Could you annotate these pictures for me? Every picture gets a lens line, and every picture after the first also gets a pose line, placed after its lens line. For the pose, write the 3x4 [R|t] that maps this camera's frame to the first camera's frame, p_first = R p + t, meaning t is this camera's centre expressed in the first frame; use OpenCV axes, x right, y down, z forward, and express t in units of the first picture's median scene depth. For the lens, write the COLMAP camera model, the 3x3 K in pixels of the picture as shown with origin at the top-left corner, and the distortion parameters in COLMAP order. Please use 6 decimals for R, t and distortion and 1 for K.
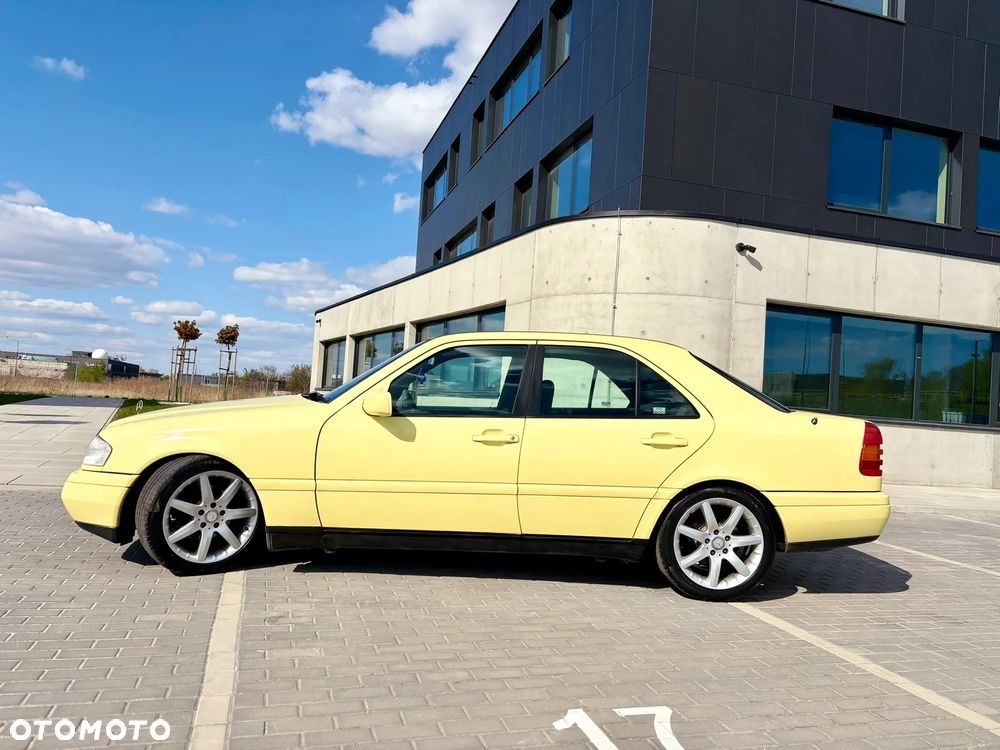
lens RADIAL K [[746.4, 0, 482.4], [0, 746.4, 384.3], [0, 0, 1]] dist [0.091192, -0.155480]
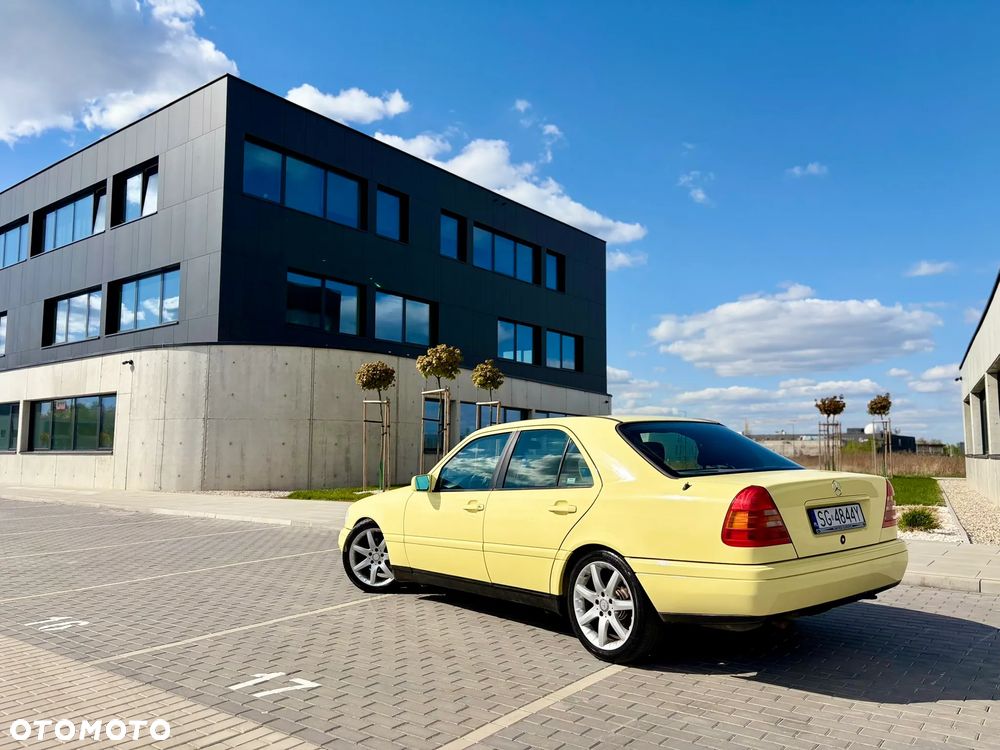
lens RADIAL K [[749.4, 0, 500.0], [0, 749.4, 375.0], [0, 0, 1]] dist [0.042722, -0.039146]
pose [[0.579211, -0.148621, -0.801515, 0.422694], [0.059502, 0.988325, -0.140261, 0.009976], [0.813003, 0.033549, 0.581292, 0.088479]]
